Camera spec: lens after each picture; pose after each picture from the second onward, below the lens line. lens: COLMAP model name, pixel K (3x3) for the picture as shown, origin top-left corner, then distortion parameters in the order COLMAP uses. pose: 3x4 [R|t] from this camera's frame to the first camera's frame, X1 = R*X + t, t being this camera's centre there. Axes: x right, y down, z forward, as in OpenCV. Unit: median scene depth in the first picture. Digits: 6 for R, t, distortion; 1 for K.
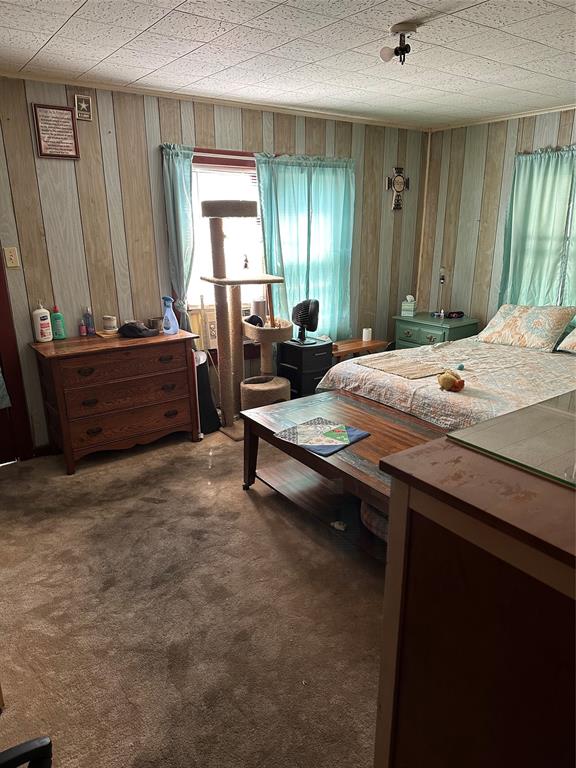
lens RADIAL K [[538.8, 0, 288.6], [0, 538.8, 388.6], [0, 0, 1]] dist [0.010663, 0.000684]
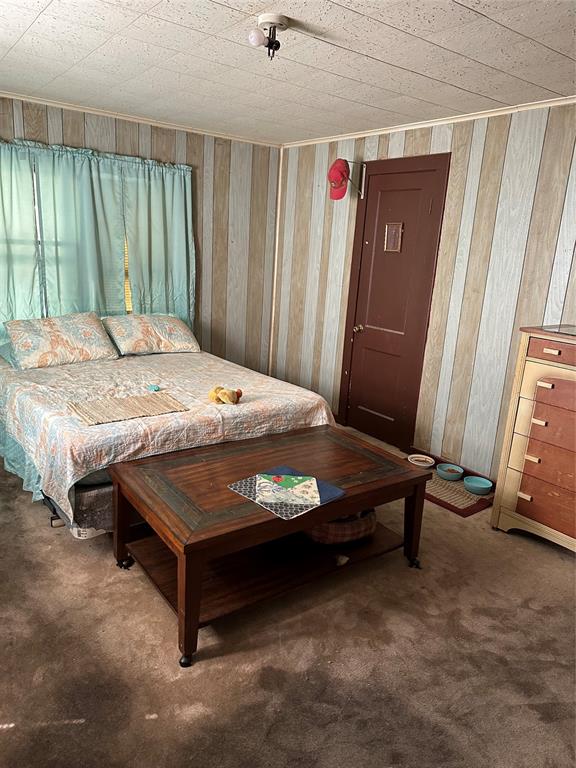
lens RADIAL K [[538.8, 0, 288.2], [0, 538.8, 380.2], [0, 0, 1]] dist [0.010663, 0.000684]
pose [[-0.009863, -0.243039, 0.969966, -0.586778], [0.244183, 0.940062, 0.238029, -0.224258], [-0.969679, 0.239197, 0.050074, 0.778423]]
